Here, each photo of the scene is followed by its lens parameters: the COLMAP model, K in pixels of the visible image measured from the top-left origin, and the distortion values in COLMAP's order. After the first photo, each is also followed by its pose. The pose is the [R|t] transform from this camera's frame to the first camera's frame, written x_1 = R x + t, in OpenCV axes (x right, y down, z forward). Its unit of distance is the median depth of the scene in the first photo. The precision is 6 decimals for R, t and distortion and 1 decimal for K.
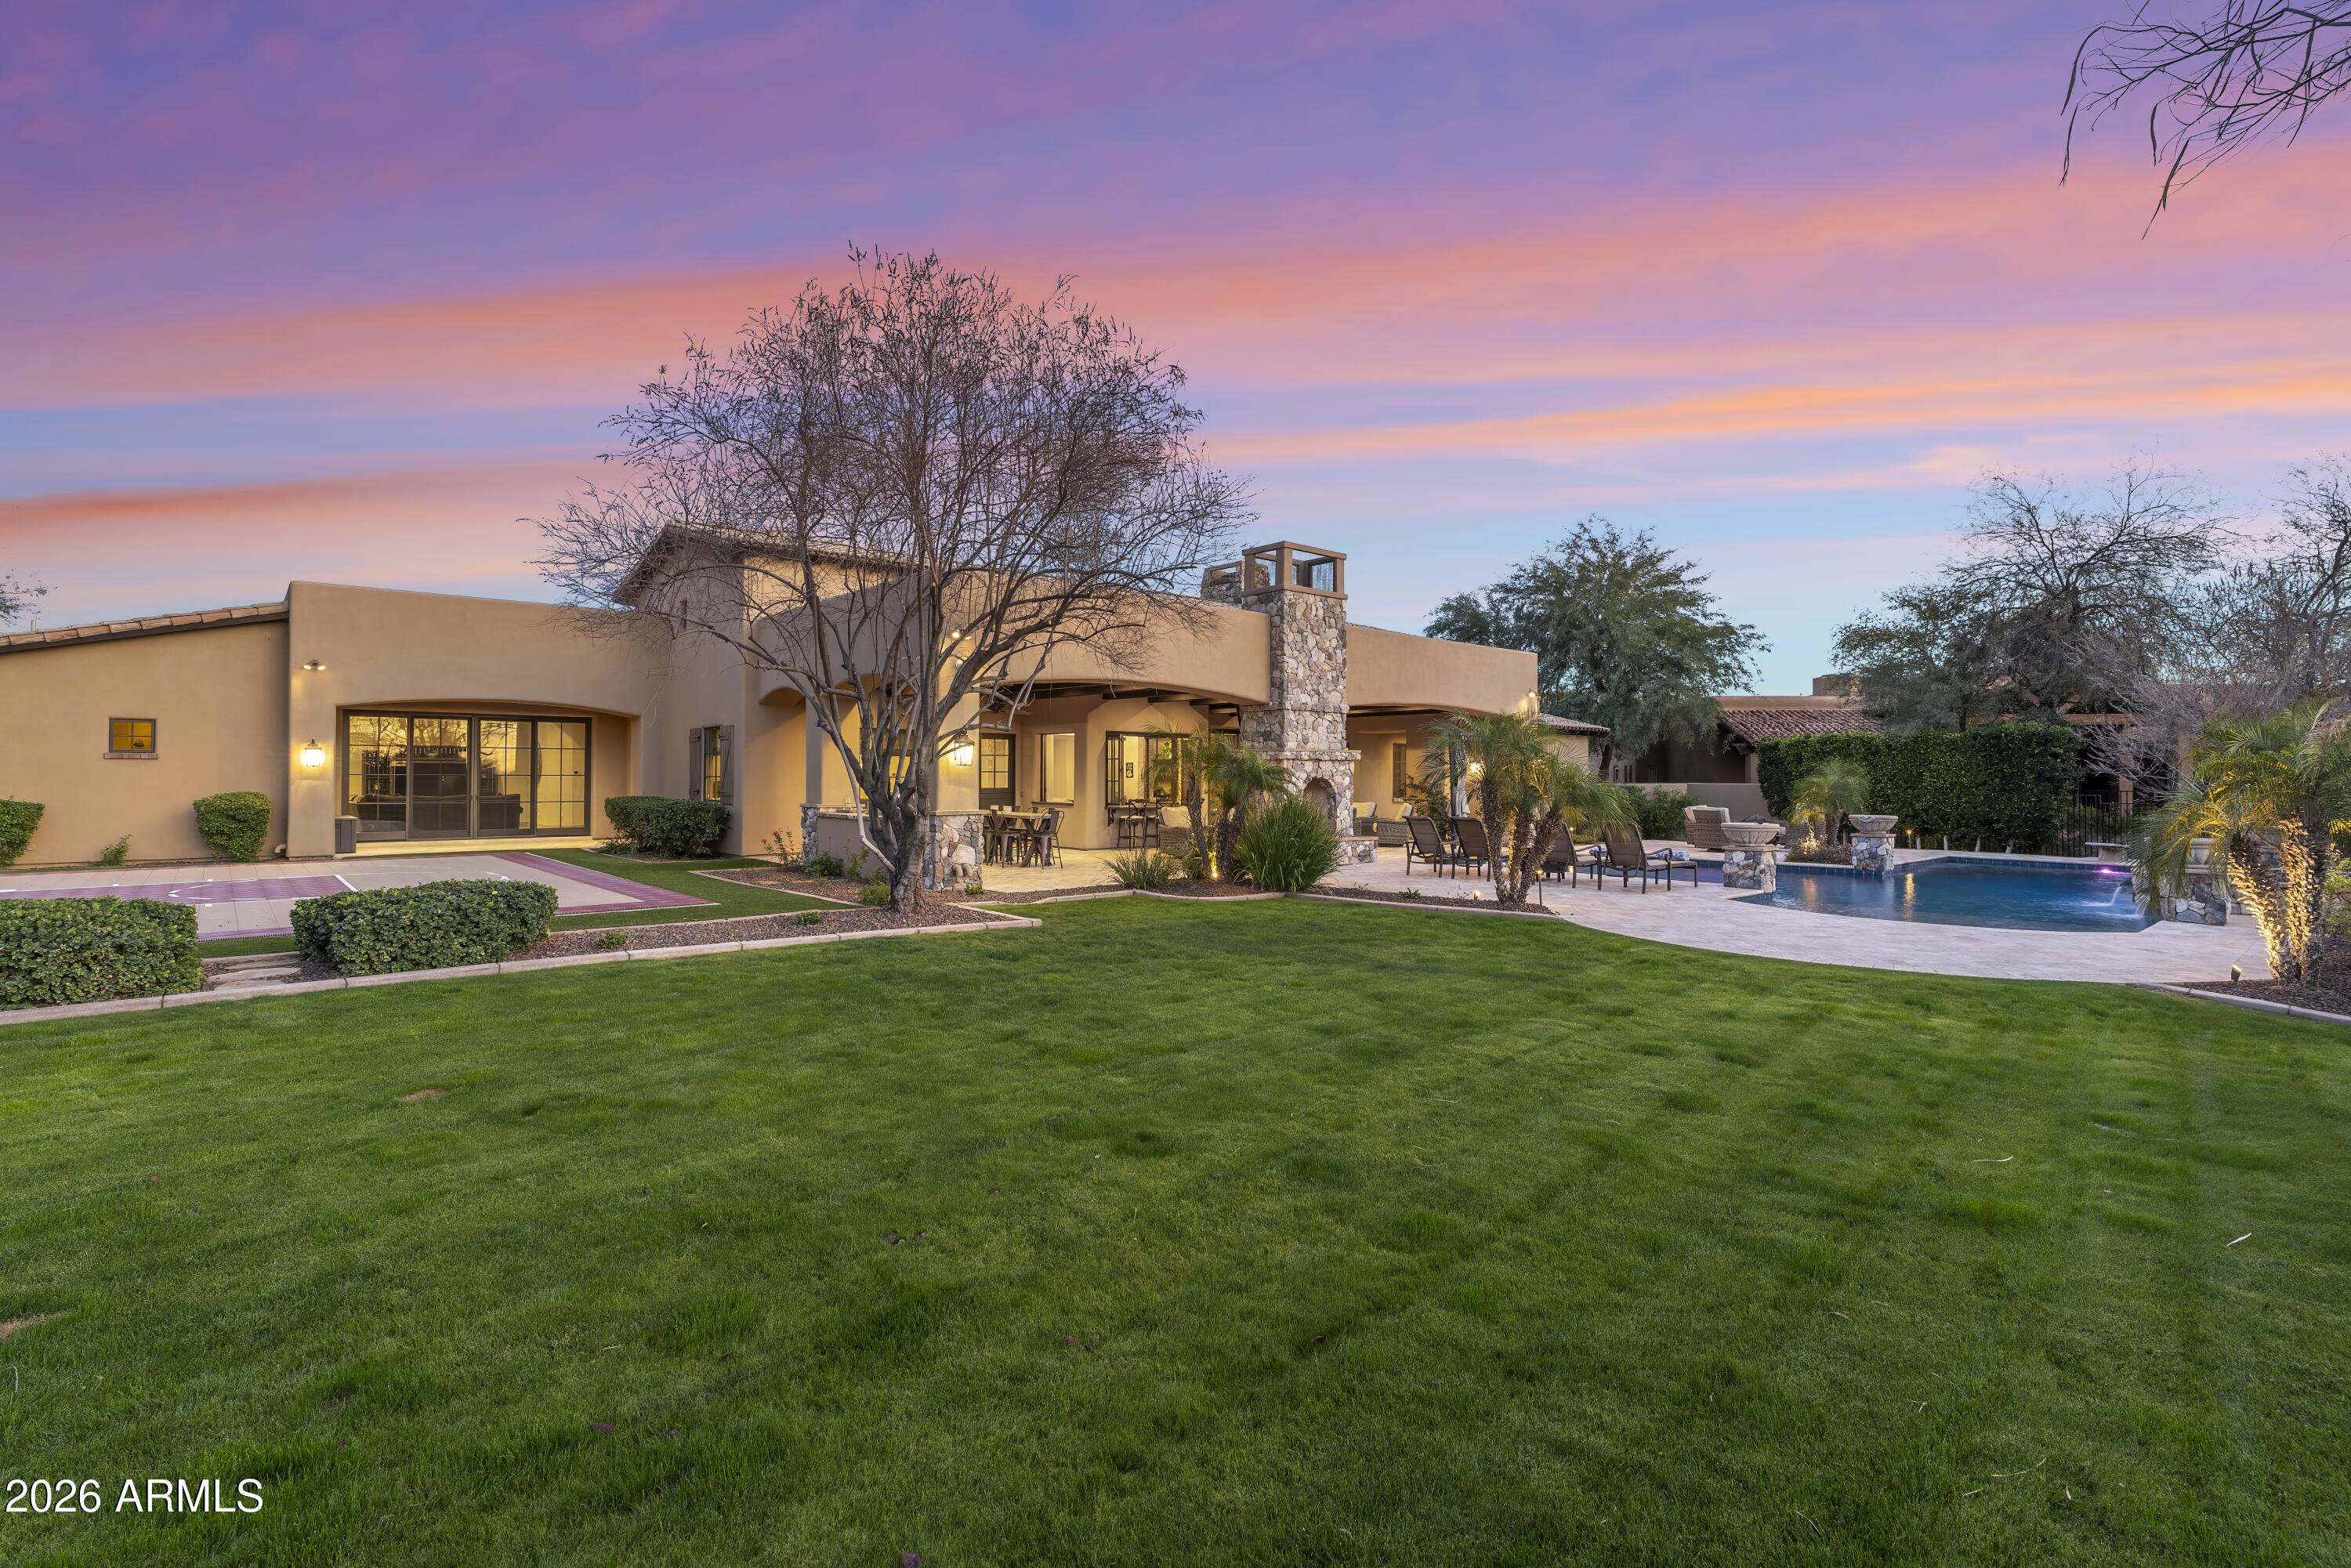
lens RADIAL K [[1054.9, 0, 1188.7], [0, 1054.9, 769.3], [0, 0, 1]] dist [-0.012254, 0.002040]
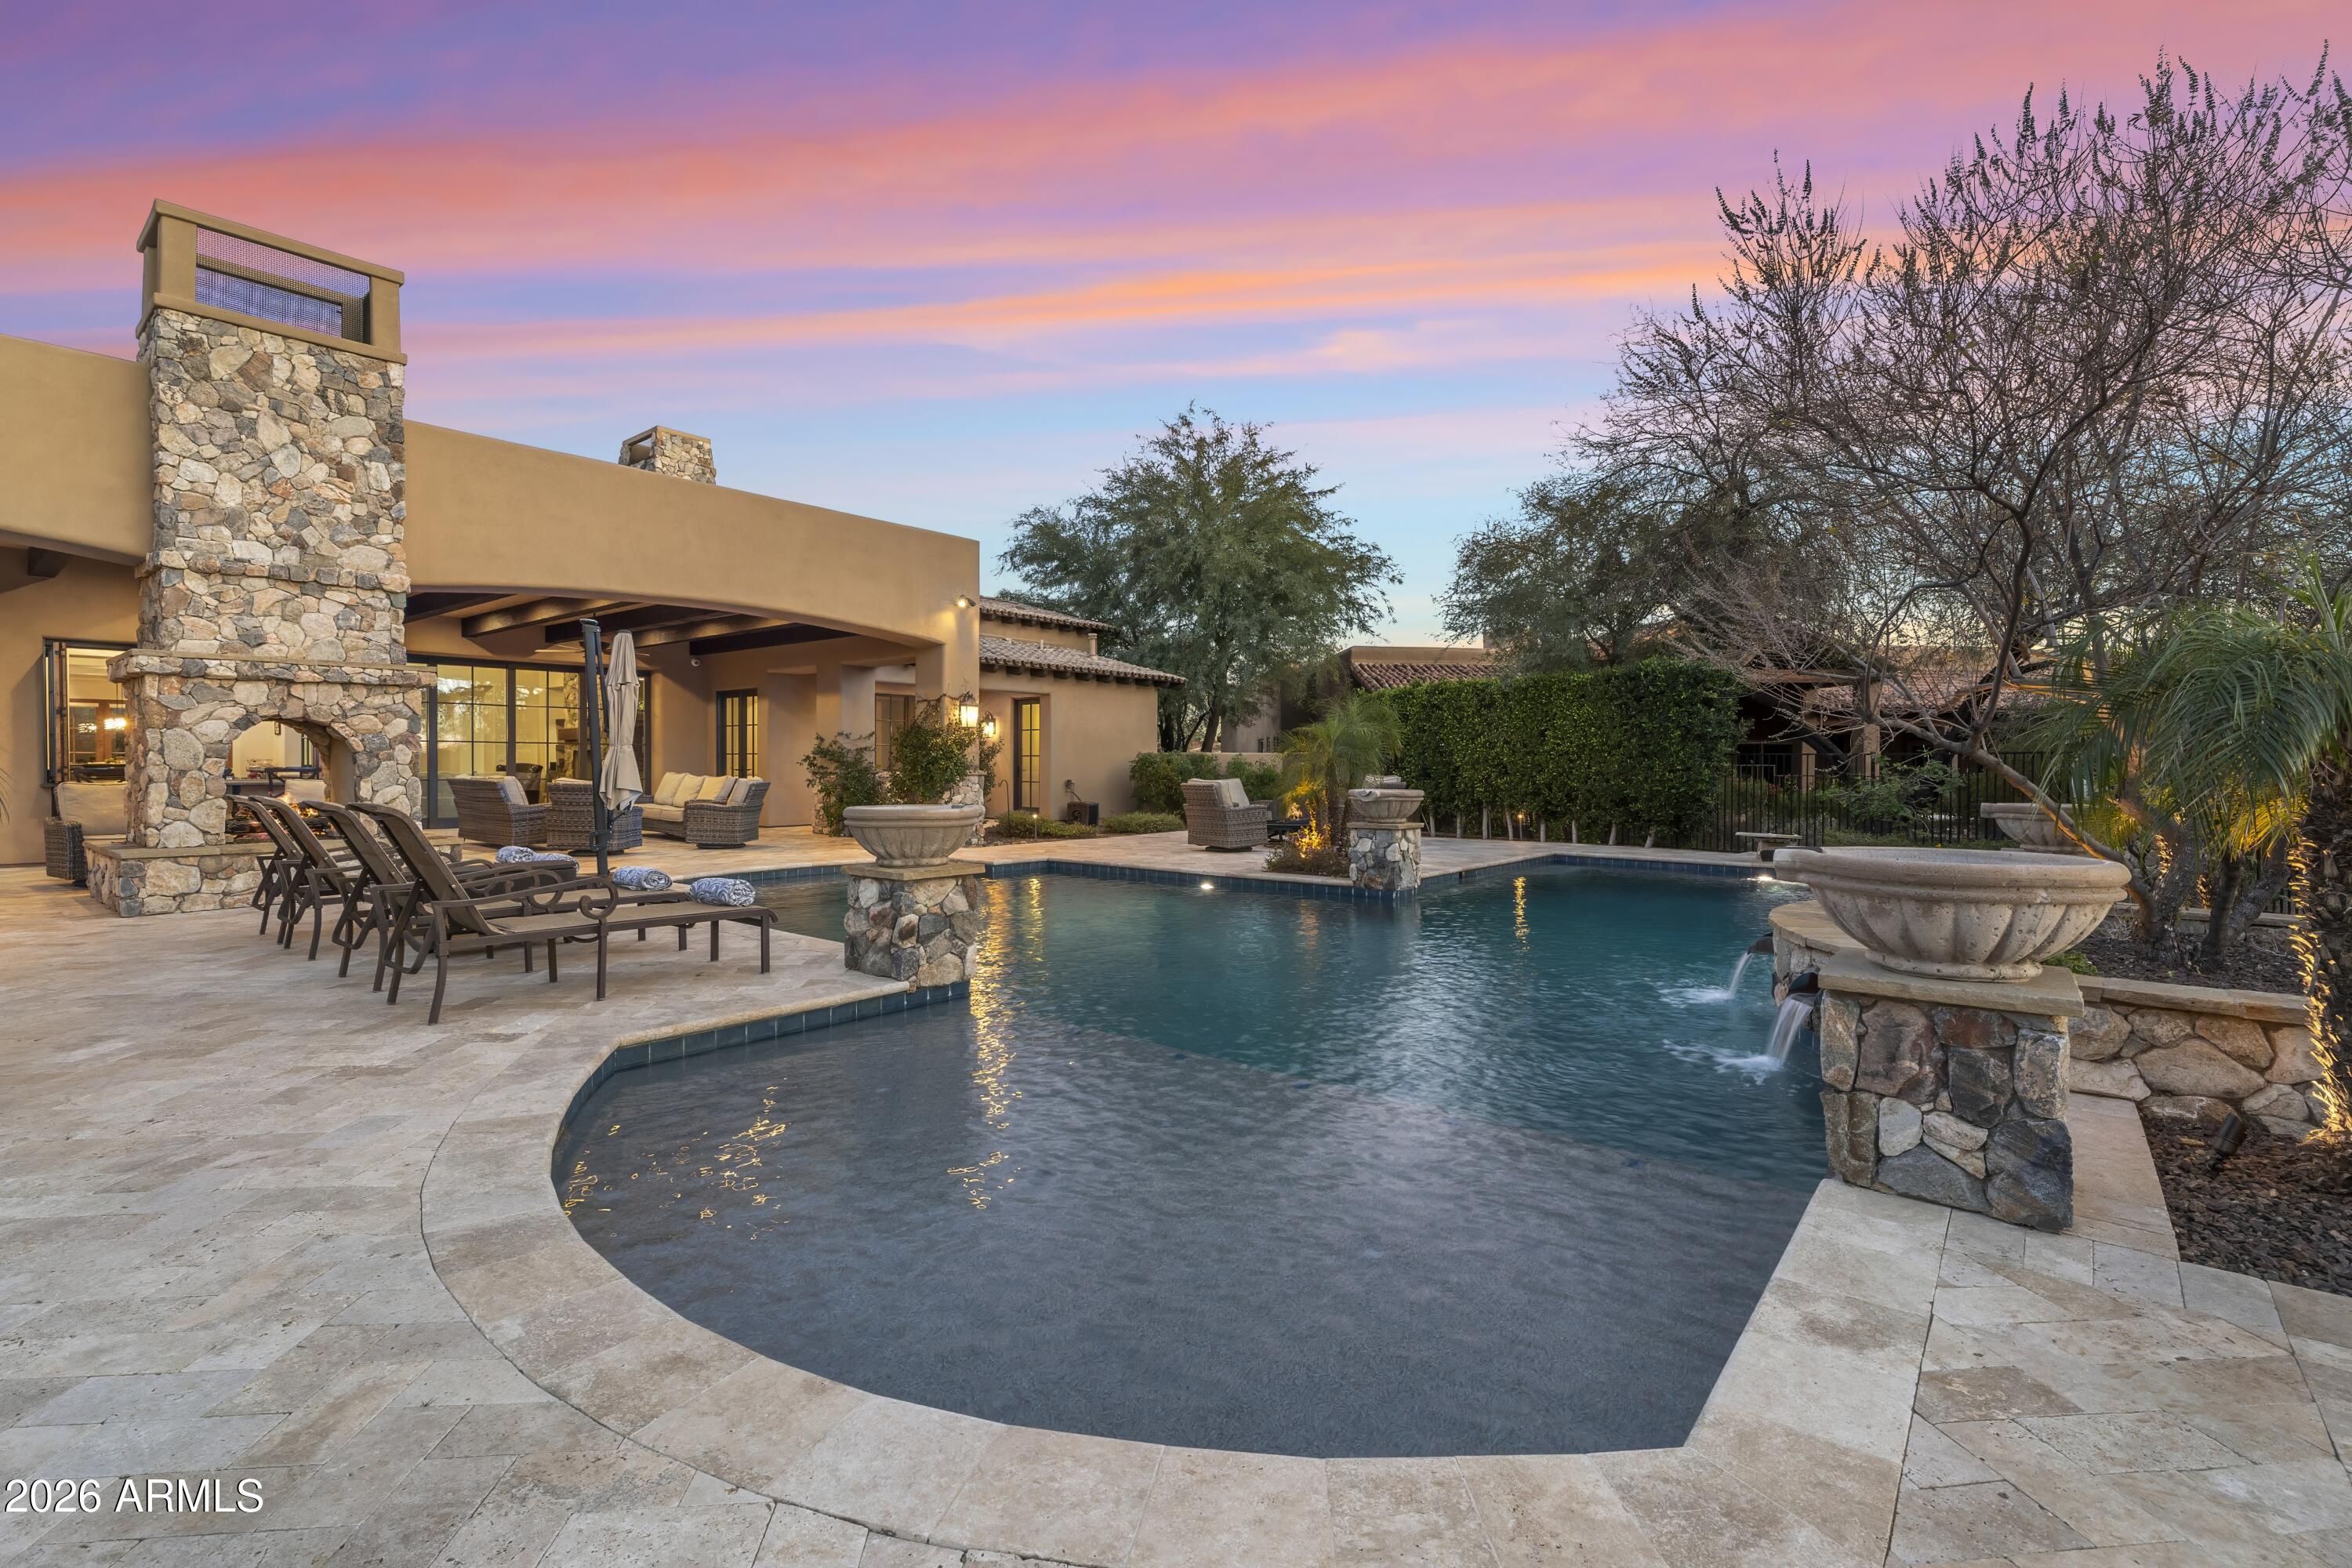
lens RADIAL K [[1055.4, 0, 1157.8], [0, 1055.4, 777.2], [0, 0, 1]] dist [-0.012254, 0.002040]
pose [[0.985963, -0.003571, 0.166924, 0.337258], [0.000030, 0.999775, 0.021214, 0.019392], [-0.166963, -0.020911, 0.985741, 0.360178]]
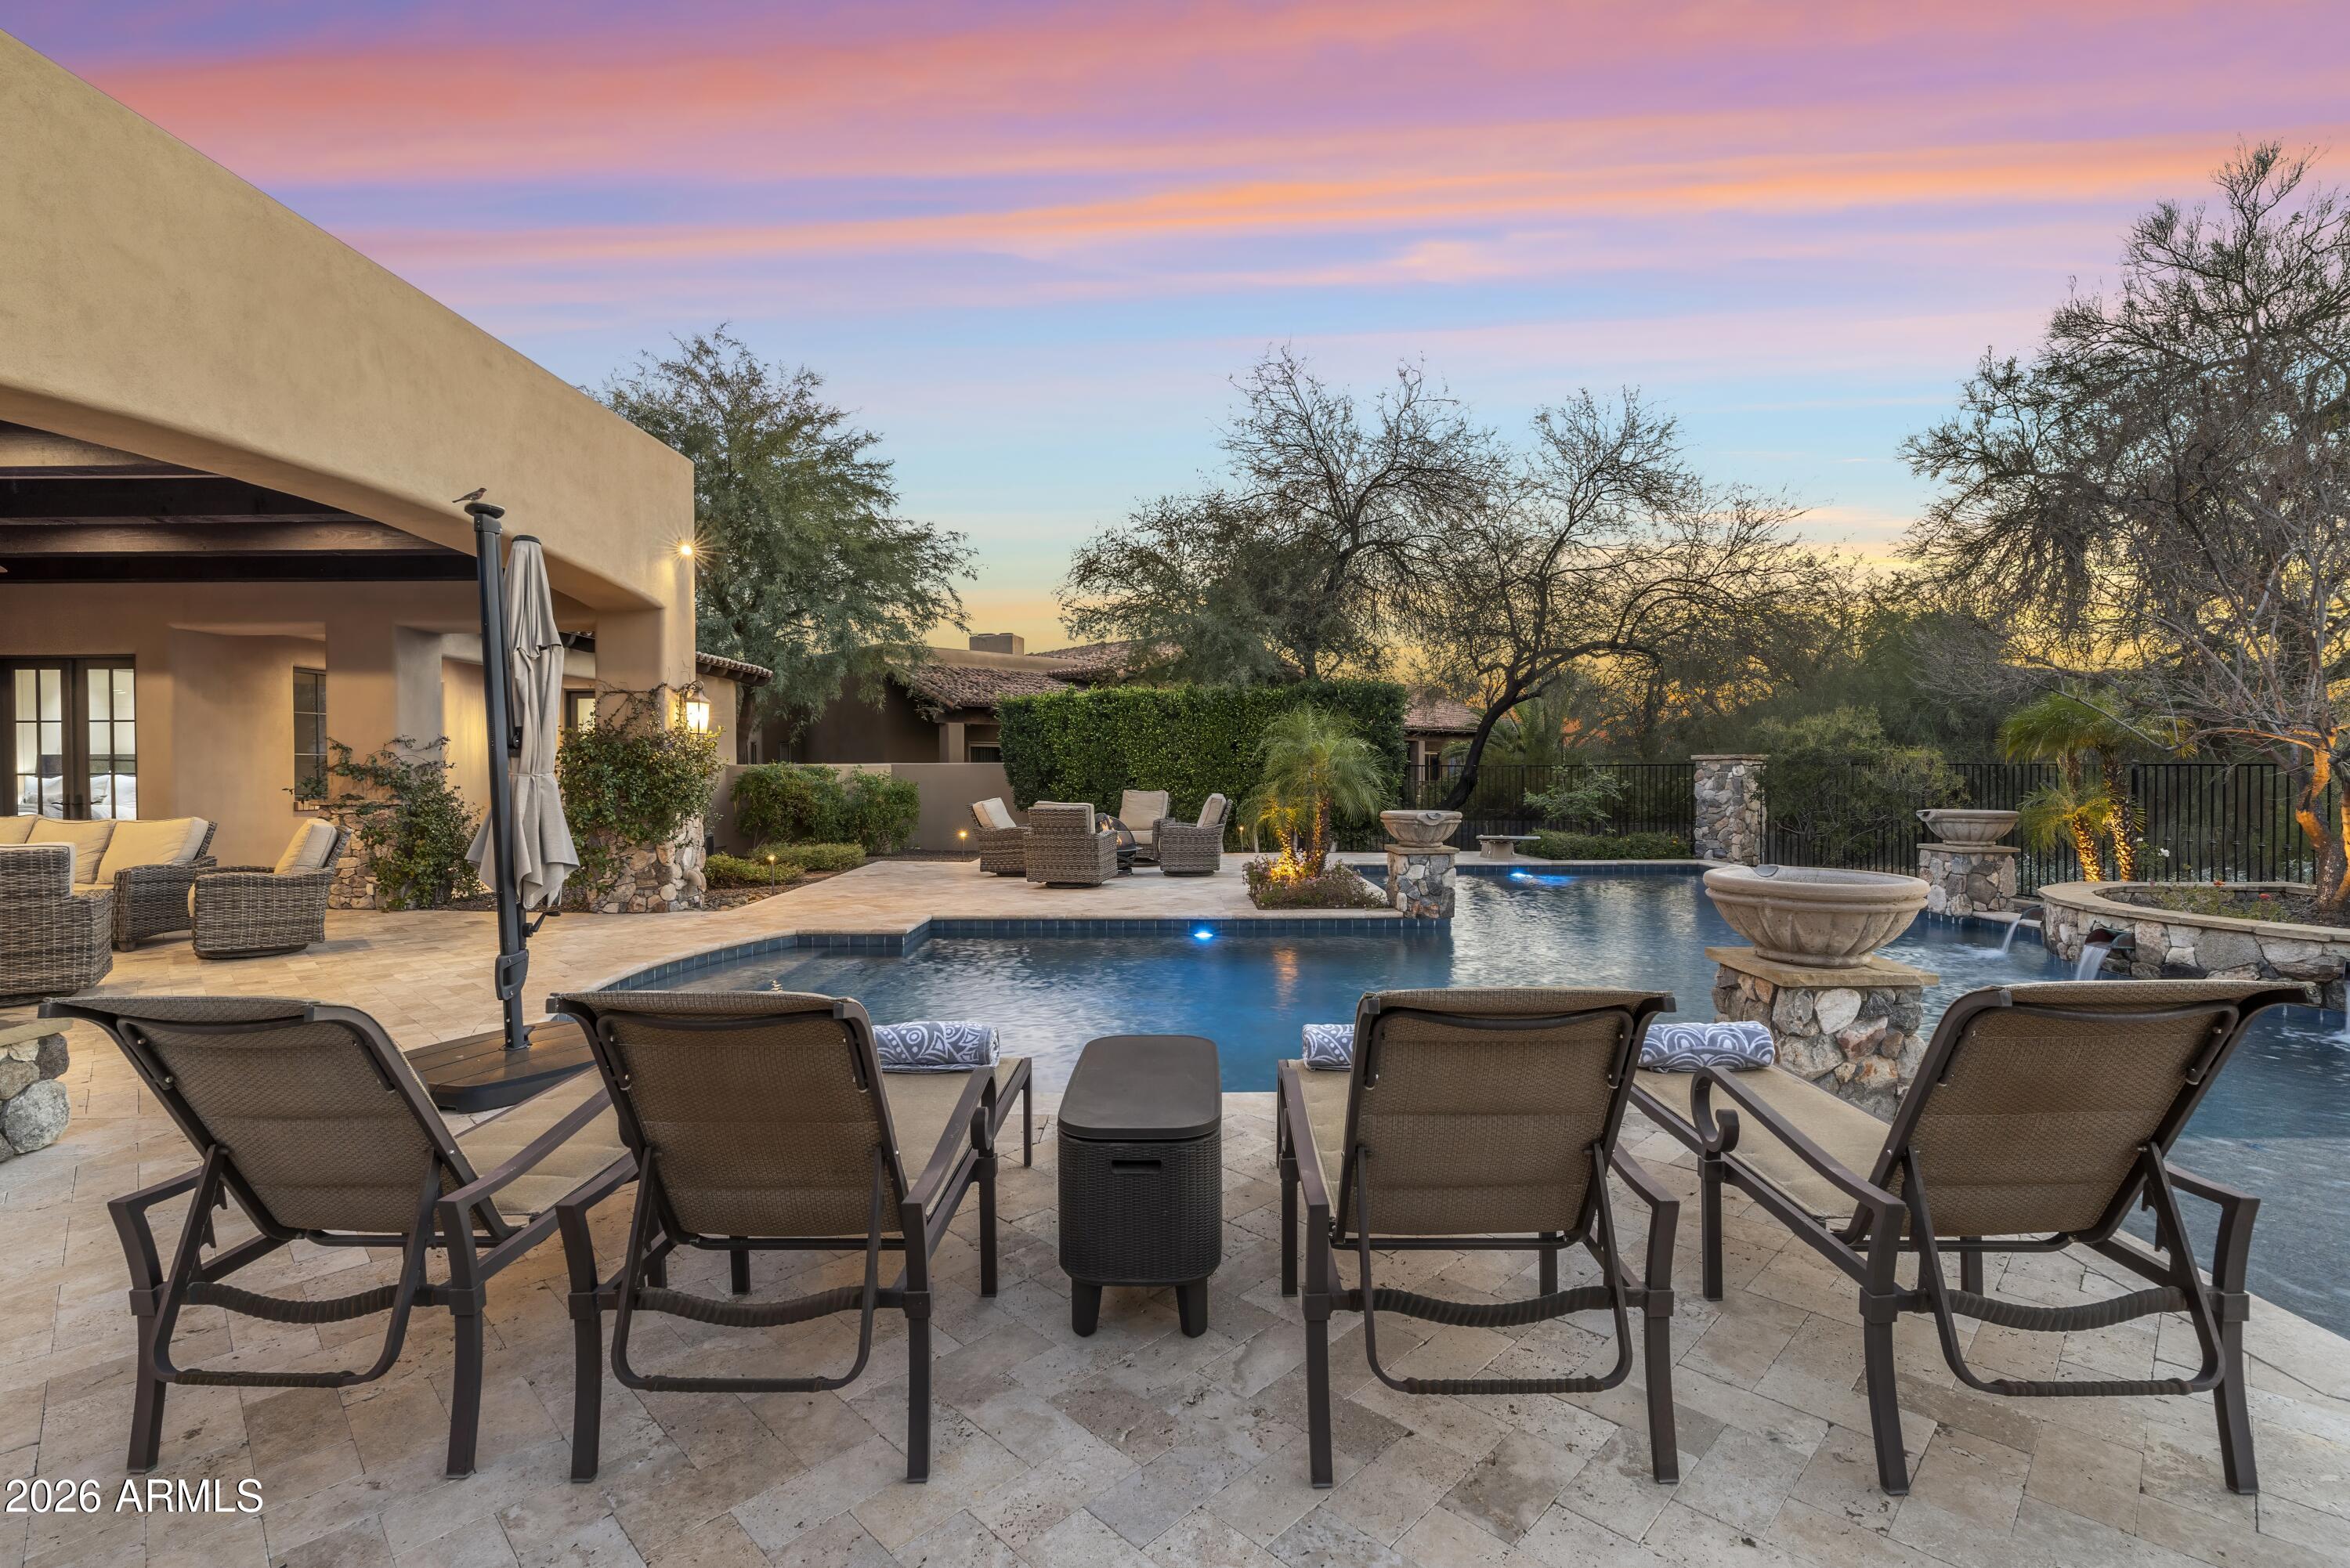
lens RADIAL K [[1054.5, 0, 1180.7], [0, 1054.5, 787.4], [0, 0, 1]] dist [-0.012254, 0.002040]
pose [[0.658498, -0.022946, 0.752233, 0.137430], [0.001218, 0.999566, 0.029424, 0.012453], [-0.752582, -0.018459, 0.658240, 0.572636]]
